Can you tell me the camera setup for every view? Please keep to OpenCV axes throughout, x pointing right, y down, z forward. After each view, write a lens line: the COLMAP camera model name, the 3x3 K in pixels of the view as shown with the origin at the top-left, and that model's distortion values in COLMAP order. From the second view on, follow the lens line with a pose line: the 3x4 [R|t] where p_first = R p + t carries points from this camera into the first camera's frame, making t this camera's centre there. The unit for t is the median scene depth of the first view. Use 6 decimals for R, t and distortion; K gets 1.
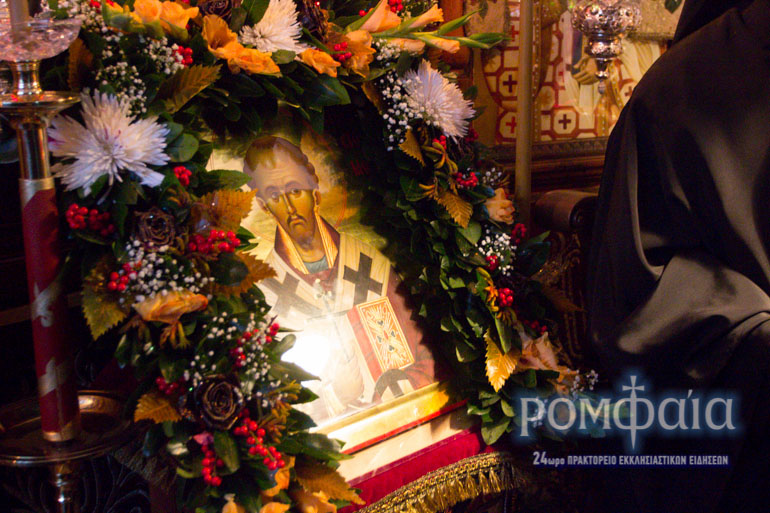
lens RADIAL K [[1029.4, 0, 385.9], [0, 1029.4, 255.6], [0, 0, 1]] dist [-0.018269, 0.000000]
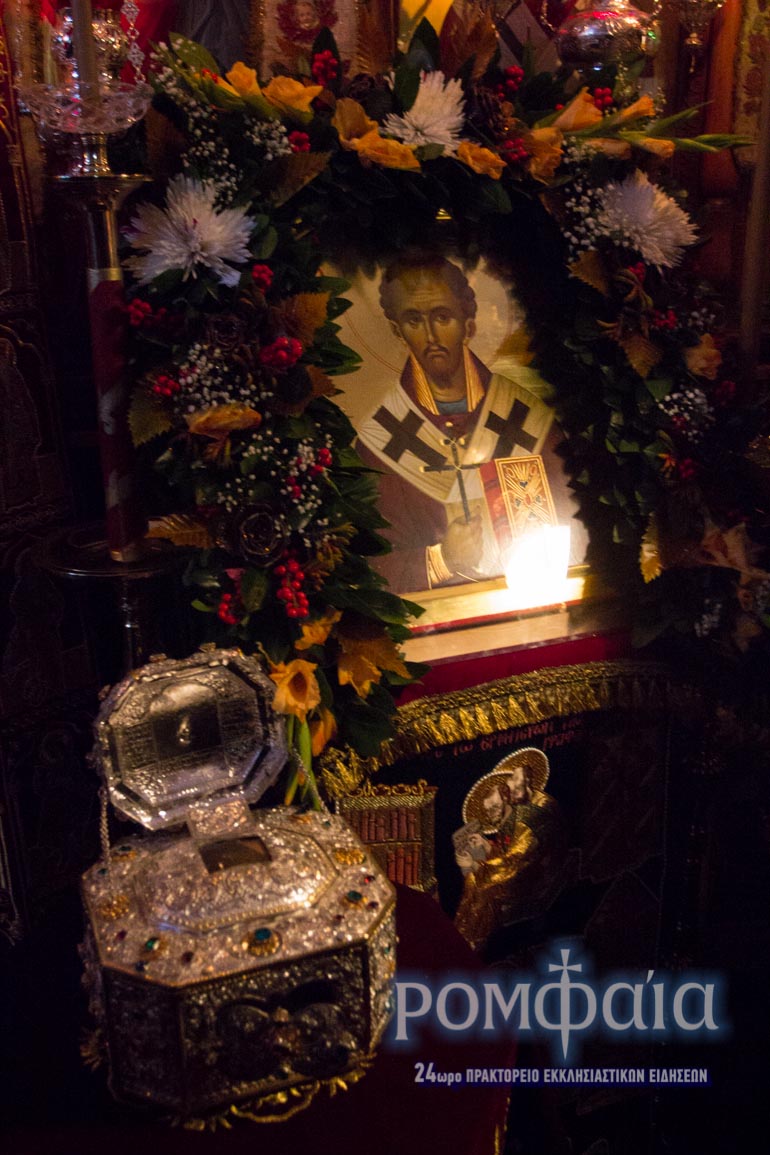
lens RADIAL K [[1100.2, 0, 385.2], [0, 1100.2, 552.7], [0, 0, 1]] dist [-0.048161, 0.000000]
pose [[0.927193, 0.124501, -0.353288, 0.216958], [-0.095985, 0.990626, 0.097194, 0.046288], [0.362077, -0.056207, 0.930452, 0.141048]]
